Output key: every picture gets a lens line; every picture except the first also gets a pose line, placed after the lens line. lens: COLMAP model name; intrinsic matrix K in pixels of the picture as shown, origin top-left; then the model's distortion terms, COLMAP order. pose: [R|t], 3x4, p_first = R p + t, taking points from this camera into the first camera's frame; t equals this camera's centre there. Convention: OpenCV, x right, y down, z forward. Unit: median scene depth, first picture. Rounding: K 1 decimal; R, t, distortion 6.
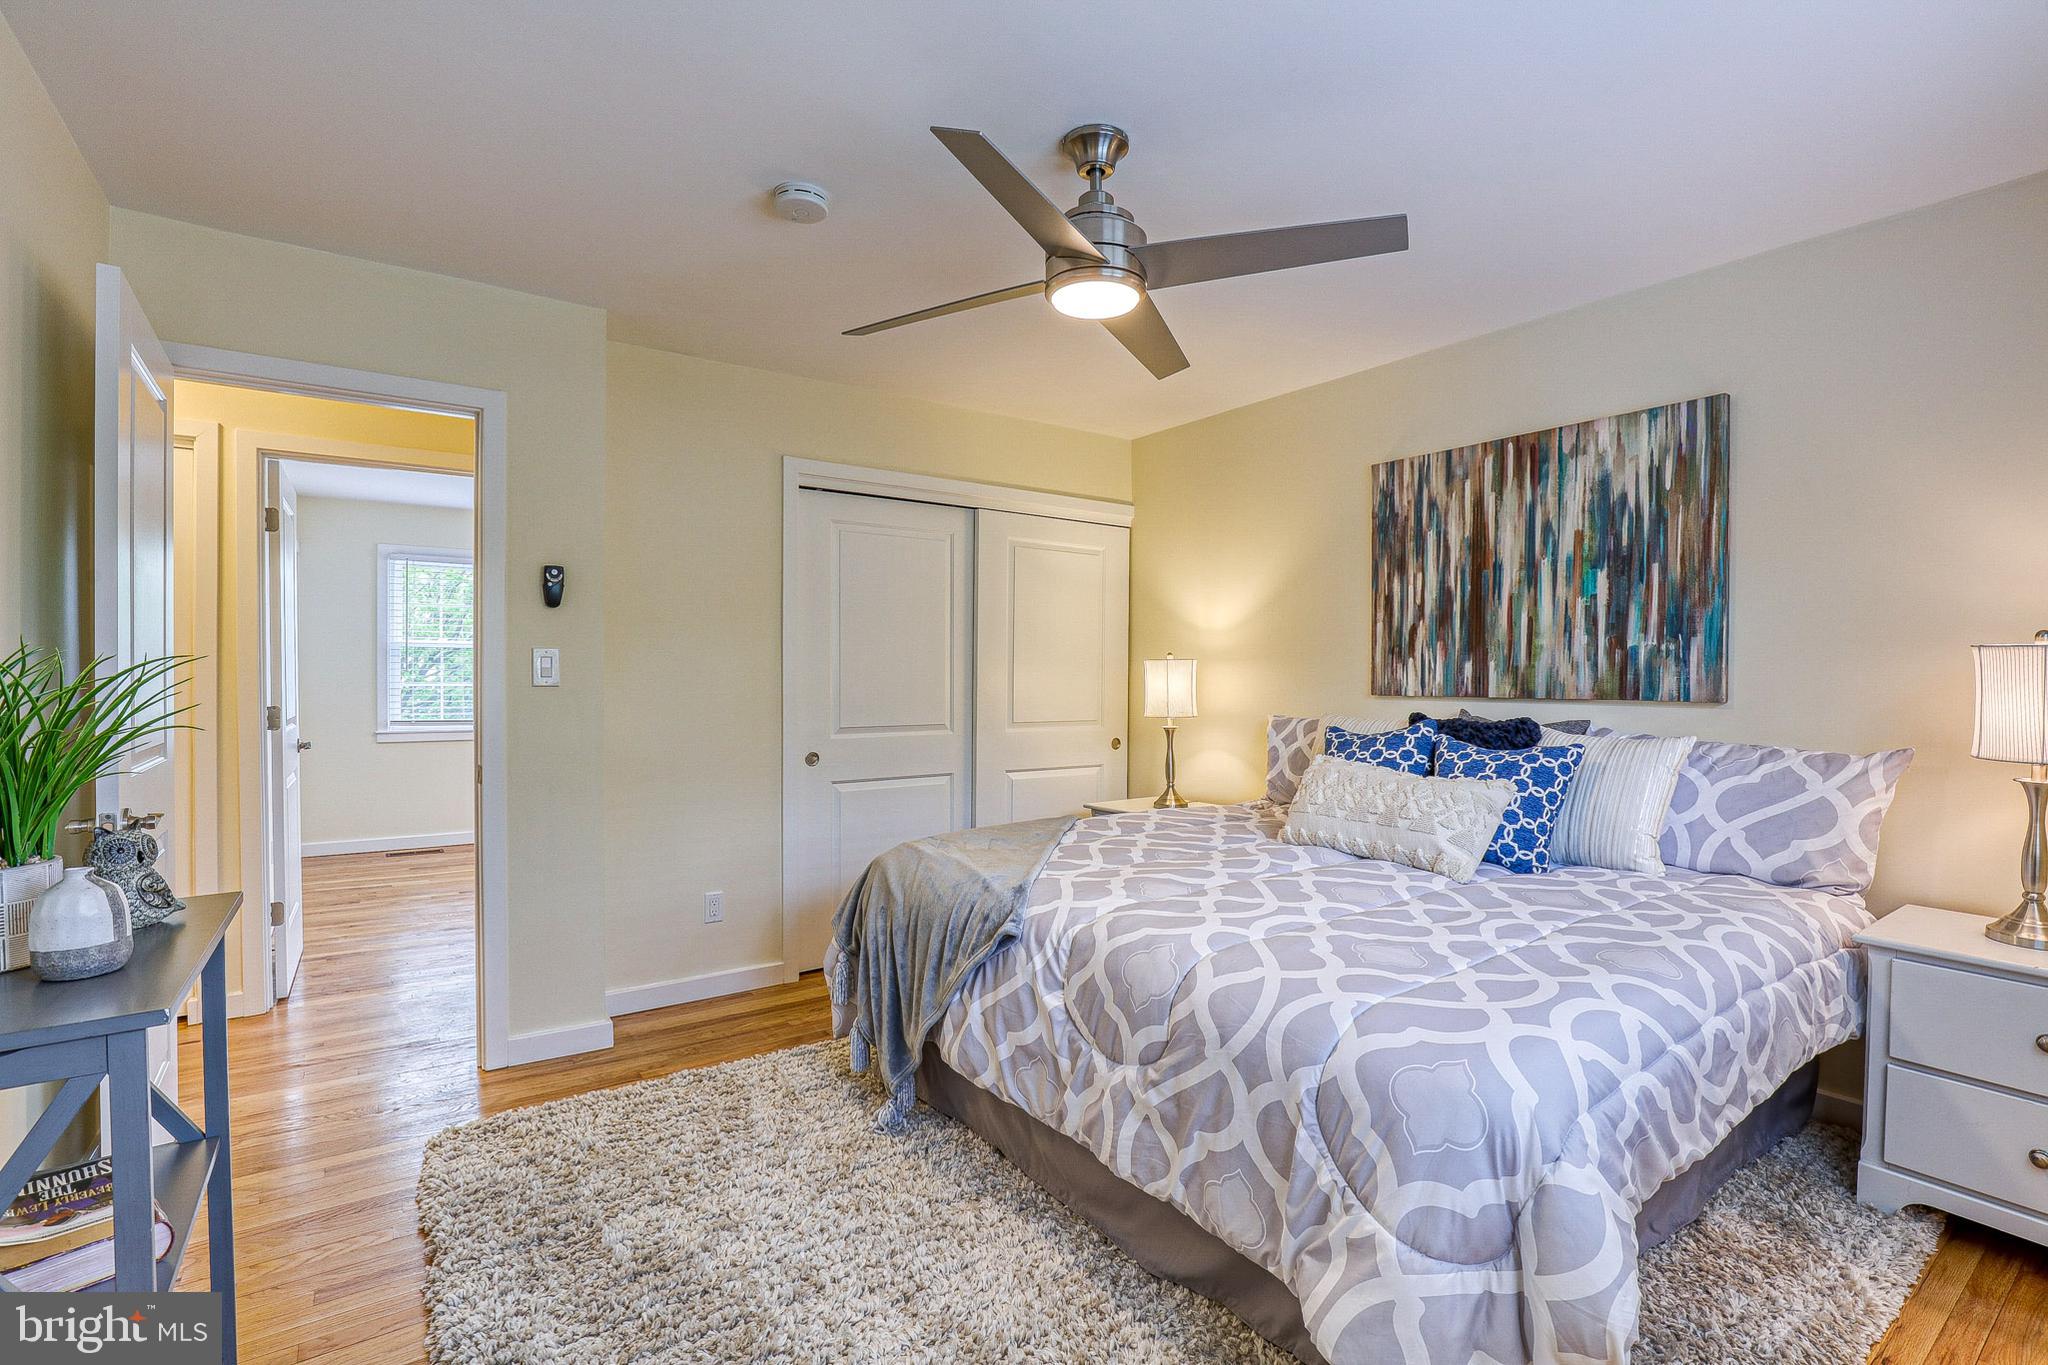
lens RADIAL K [[943.1, 0, 1042.0], [0, 943.1, 684.9], [0, 0, 1]] dist [-0.032183, 0.000239]
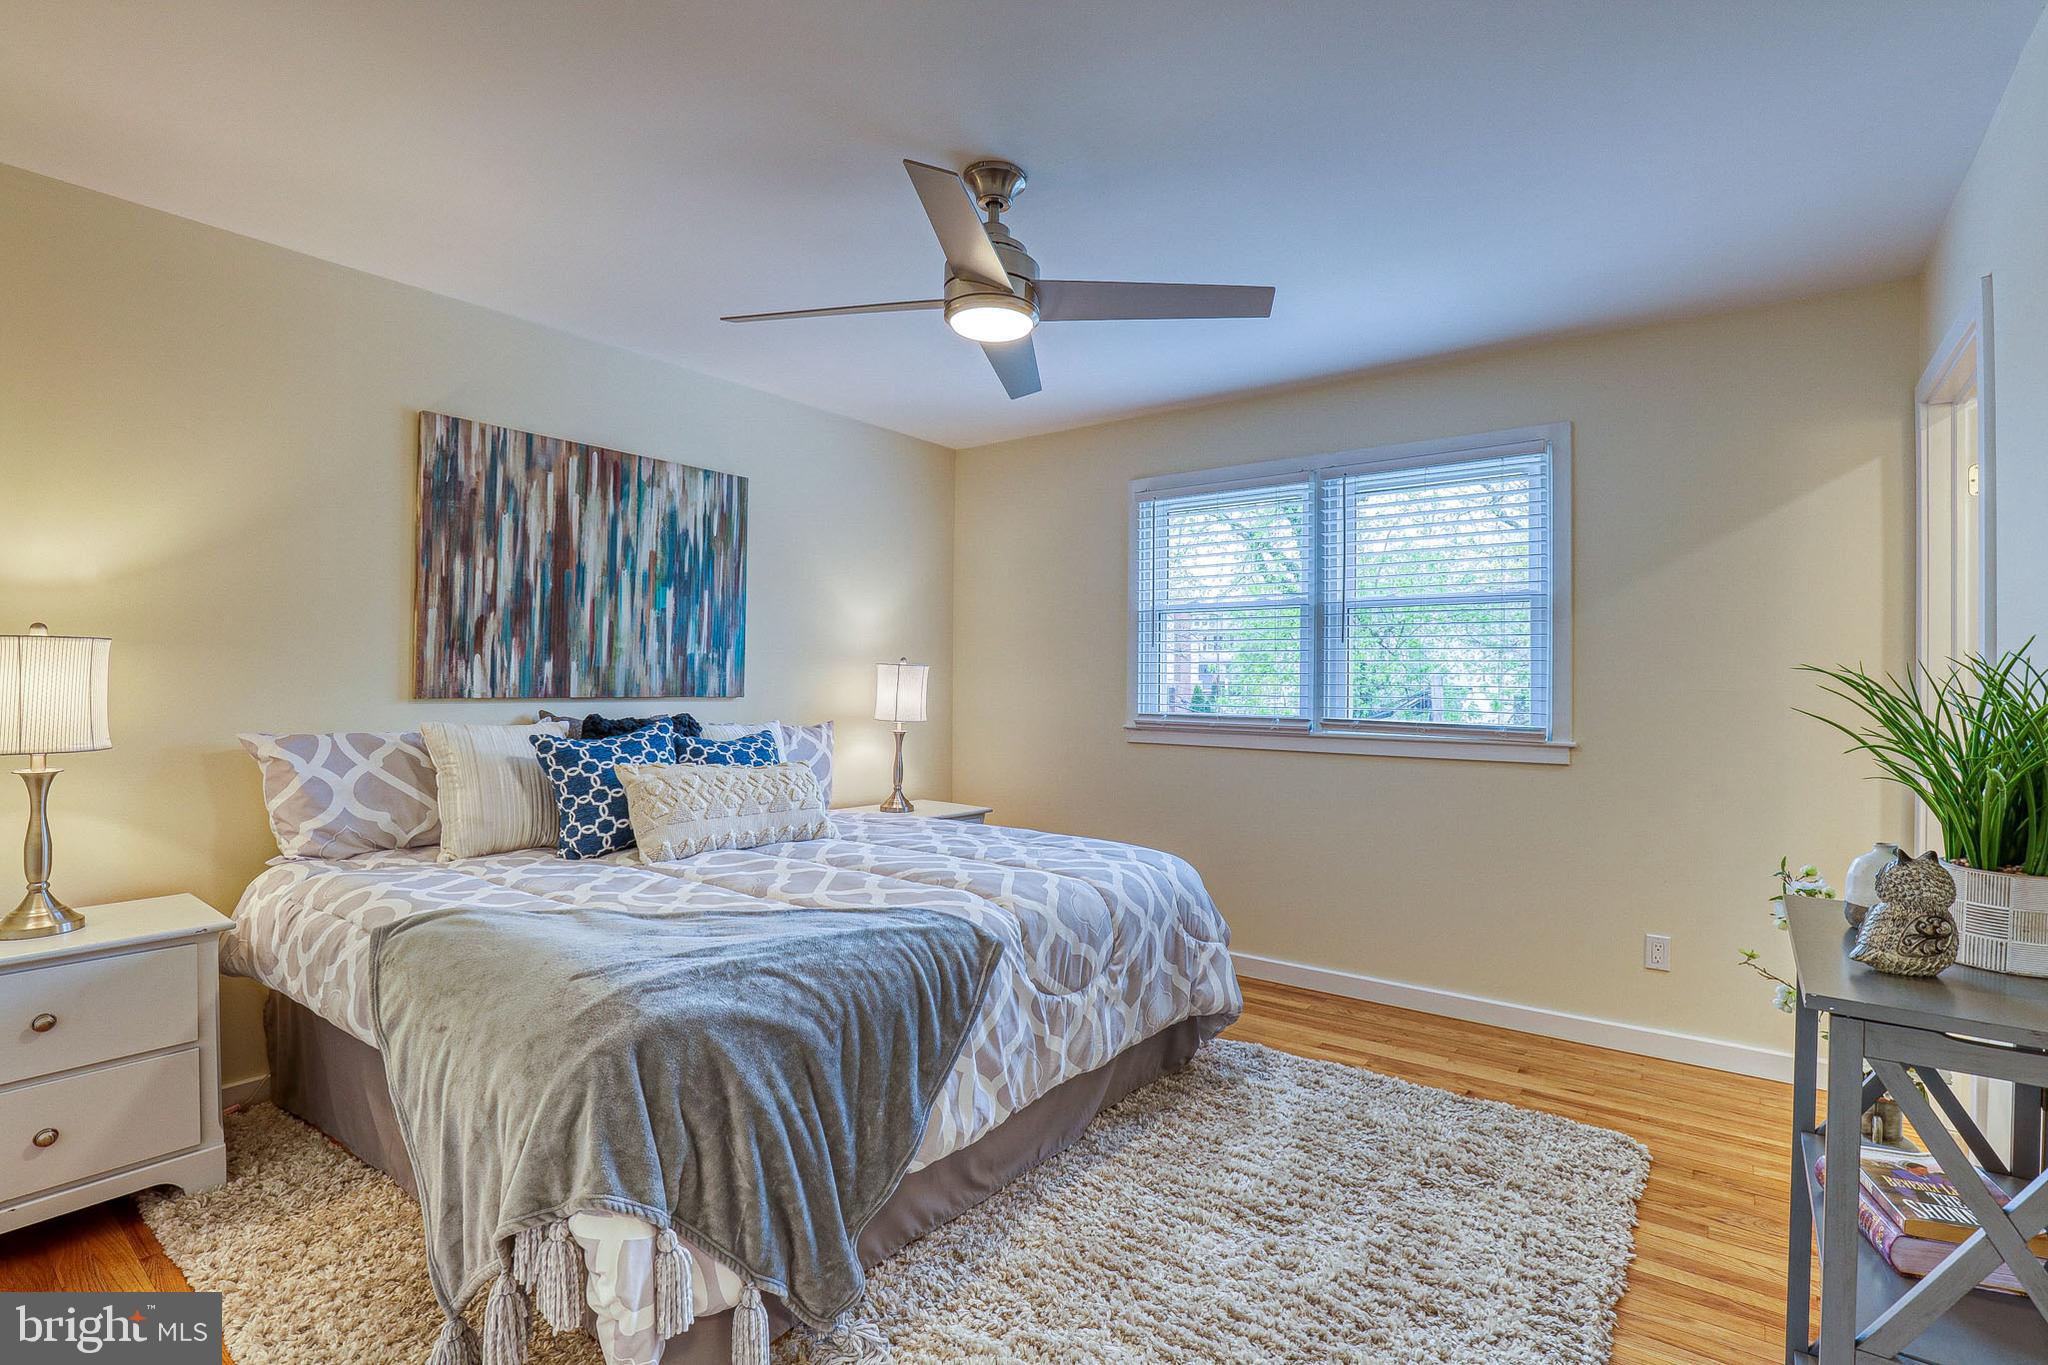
lens RADIAL K [[943.1, 0, 1042.0], [0, 943.1, 684.9], [0, 0, 1]] dist [-0.032183, 0.000239]
pose [[-0.301197, -0.000467, 0.953562, -0.646462], [0.003988, 0.999991, 0.001750, 0.000179], [-0.953554, 0.004330, -0.301192, 0.847538]]
